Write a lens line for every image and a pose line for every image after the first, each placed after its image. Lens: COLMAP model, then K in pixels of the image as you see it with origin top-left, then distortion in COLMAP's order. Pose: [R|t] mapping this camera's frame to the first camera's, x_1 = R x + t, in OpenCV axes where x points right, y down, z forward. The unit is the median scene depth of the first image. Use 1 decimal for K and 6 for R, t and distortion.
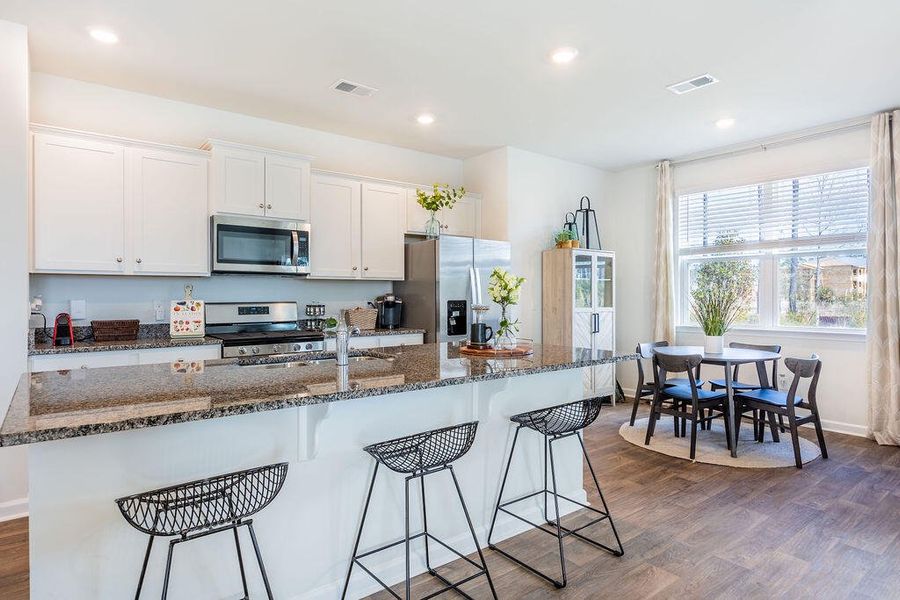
lens RADIAL K [[533.7, 0, 445.6], [0, 533.7, 295.9], [0, 0, 1]] dist [0.015313, -0.015770]
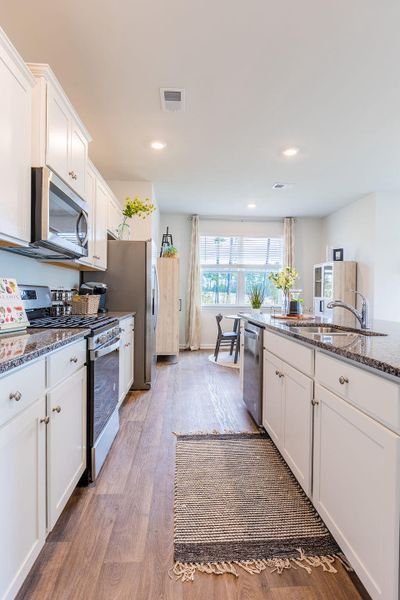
lens RADIAL K [[315.6, 0, 202.3], [0, 315.6, 290.0], [0, 0, 1]] dist [-0.000516, -0.000750]
pose [[0.556784, 0.022416, 0.830355, -0.614863], [-0.015324, 0.999743, -0.016714, 0.024468], [-0.830516, -0.003418, 0.556985, 0.511079]]
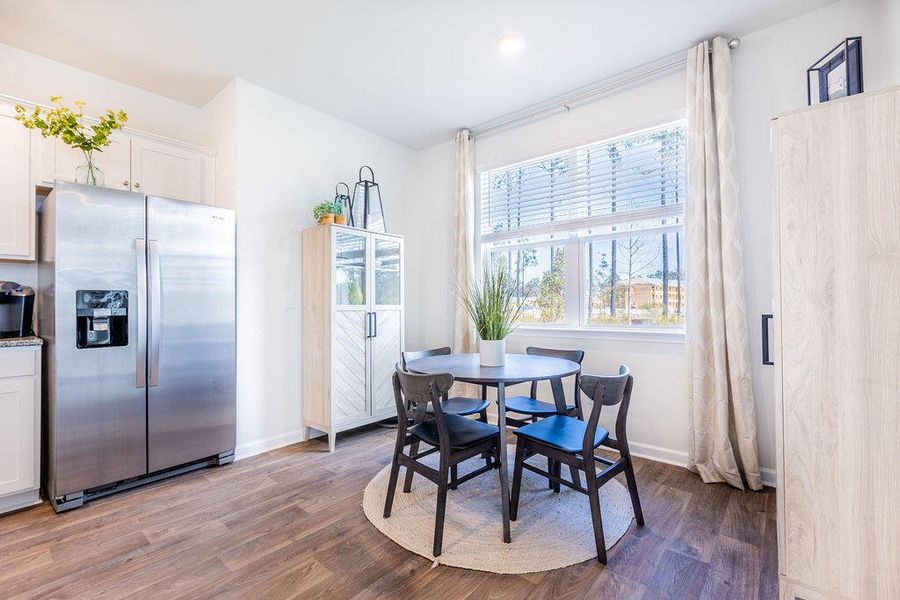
lens RADIAL K [[420.0, 0, 450.0], [0, 420.0, 300.0], [0, 0, 1]] dist [0.001492, -0.000297]
pose [[0.979614, -0.002675, 0.200871, 0.341429], [0.006080, 0.999848, -0.016338, 0.032100], [-0.200797, 0.017227, 0.979481, 0.485992]]
